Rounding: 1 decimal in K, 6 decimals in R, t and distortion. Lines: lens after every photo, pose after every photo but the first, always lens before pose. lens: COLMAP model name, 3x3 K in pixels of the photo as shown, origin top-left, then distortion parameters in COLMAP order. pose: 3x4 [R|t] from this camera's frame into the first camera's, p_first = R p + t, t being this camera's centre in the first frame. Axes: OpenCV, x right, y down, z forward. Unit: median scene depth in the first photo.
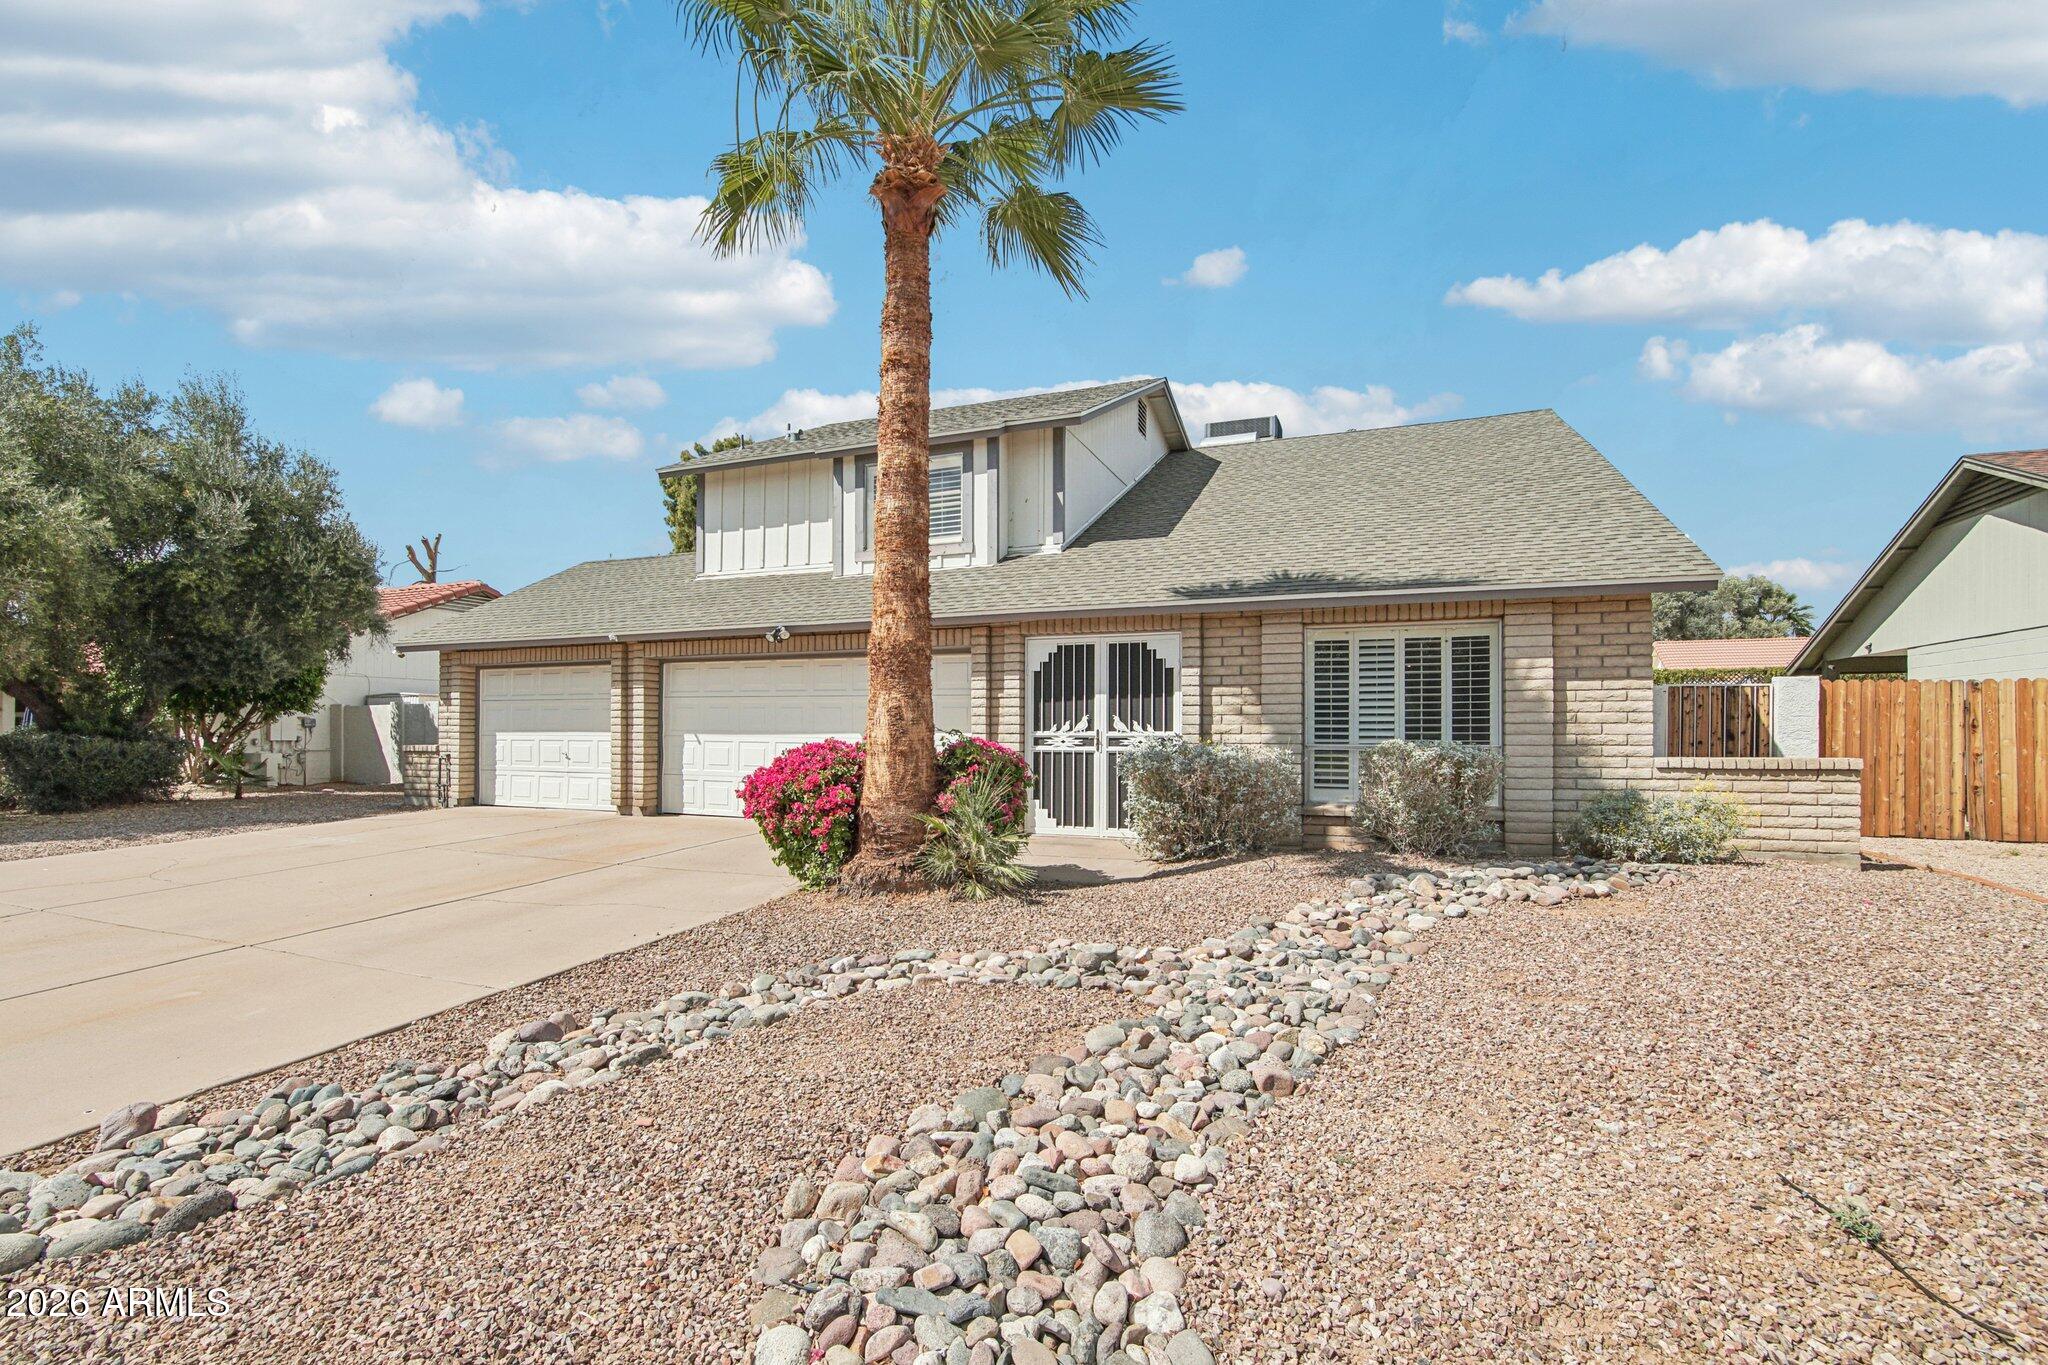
lens RADIAL K [[972.5, 0, 1024.0], [0, 972.5, 682.5], [0, 0, 1]] dist [-0.022138, 0.000085]
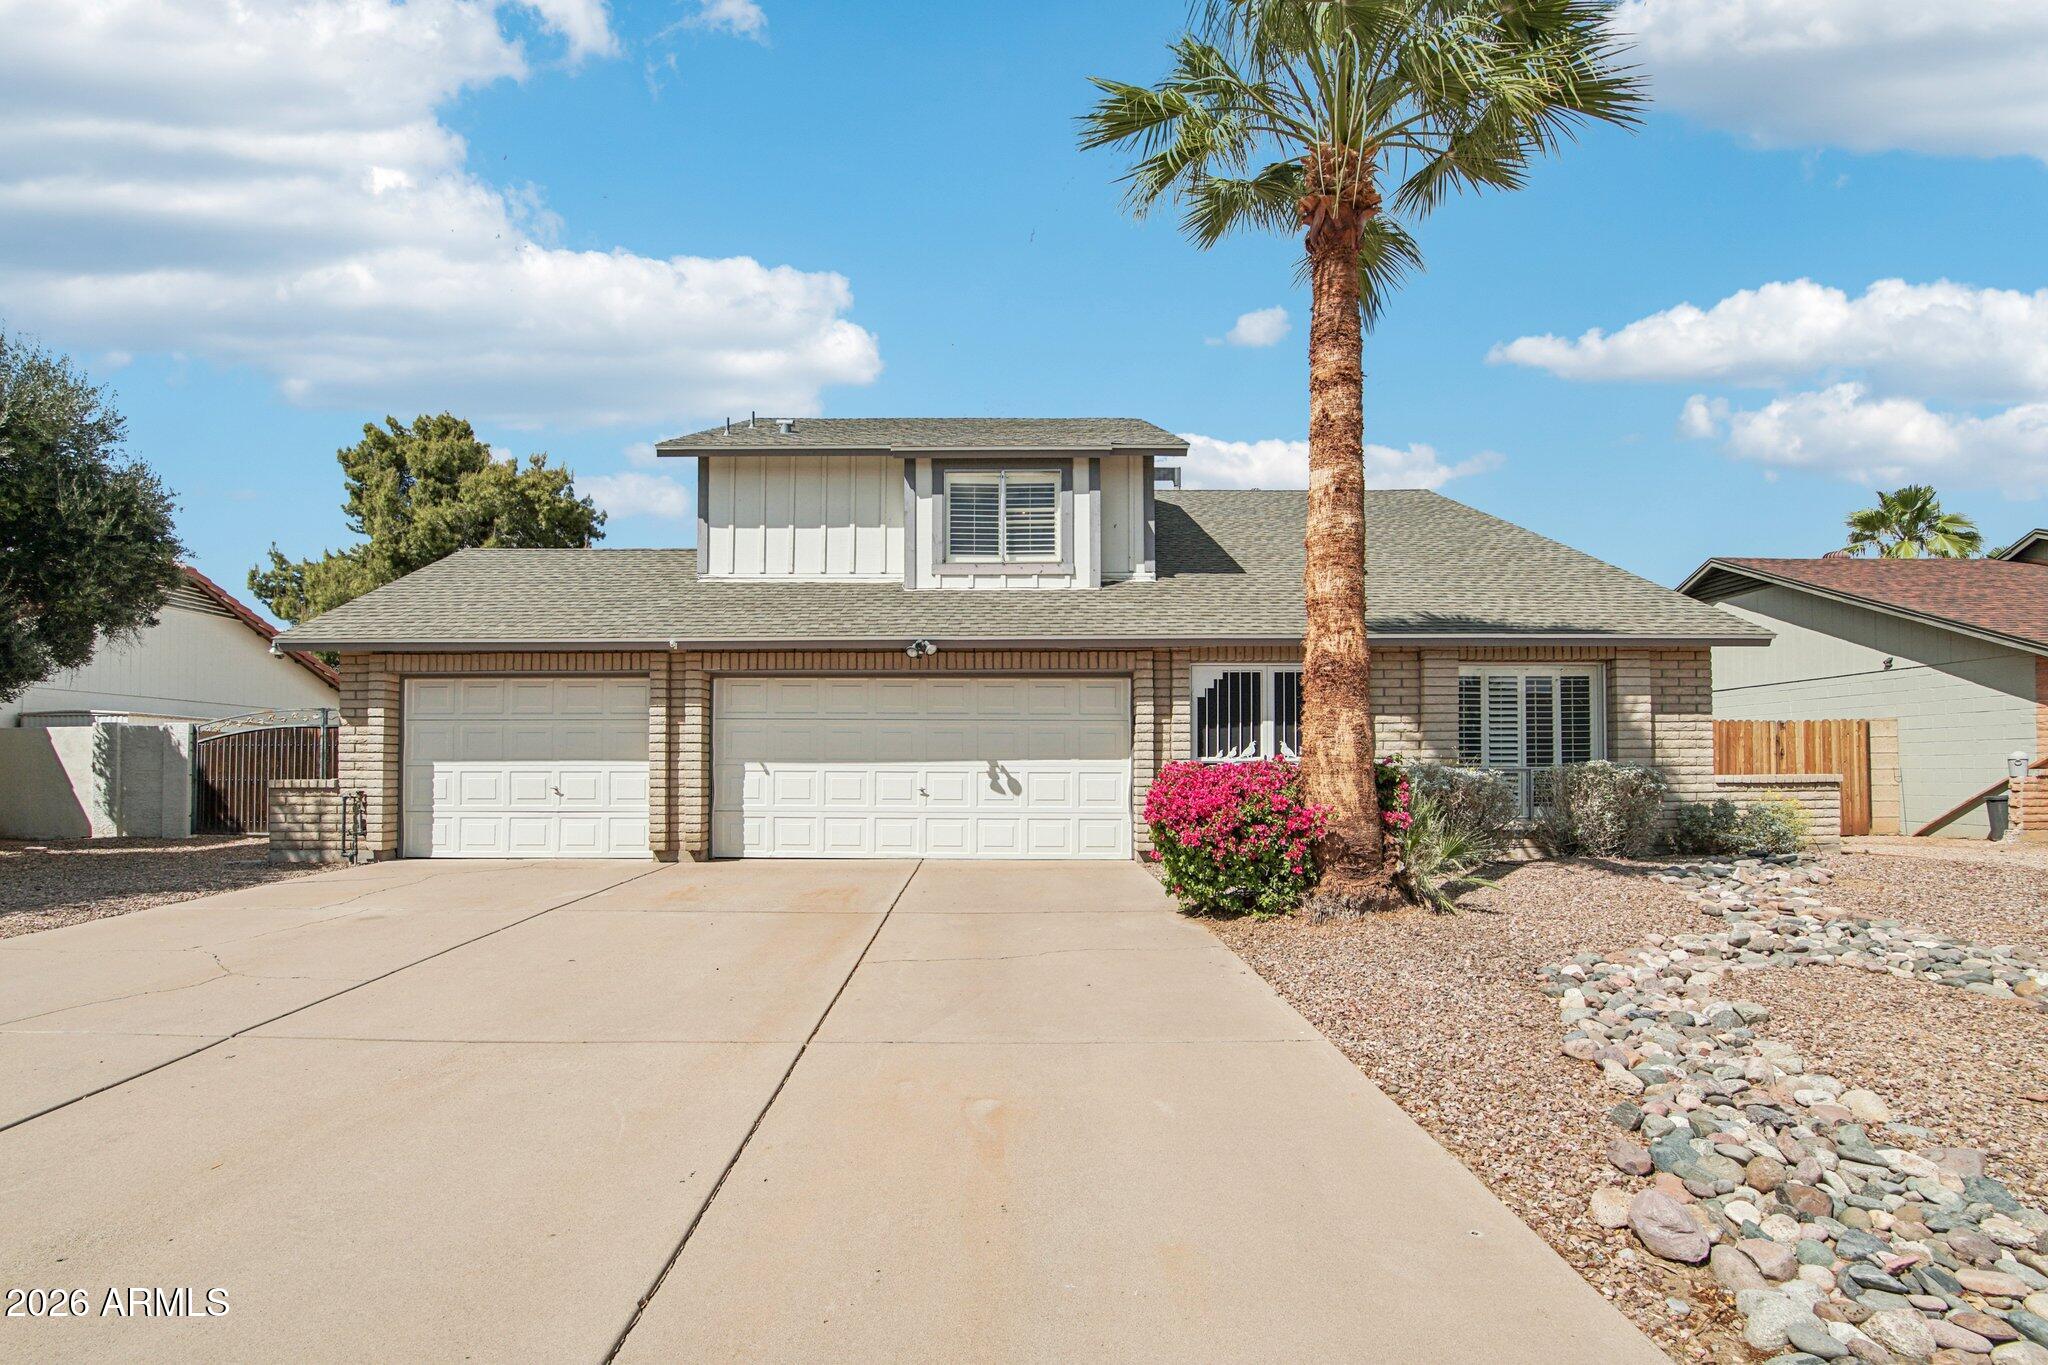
lens RADIAL K [[919.0, 0, 1024.1], [0, 919.0, 705.5], [0, 0, 1]] dist [-0.021902, -0.000241]
pose [[0.916577, 0.019064, 0.399402, -0.510564], [-0.015545, 0.999807, -0.012047, 0.010717], [-0.399555, 0.004833, 0.916697, 0.197095]]
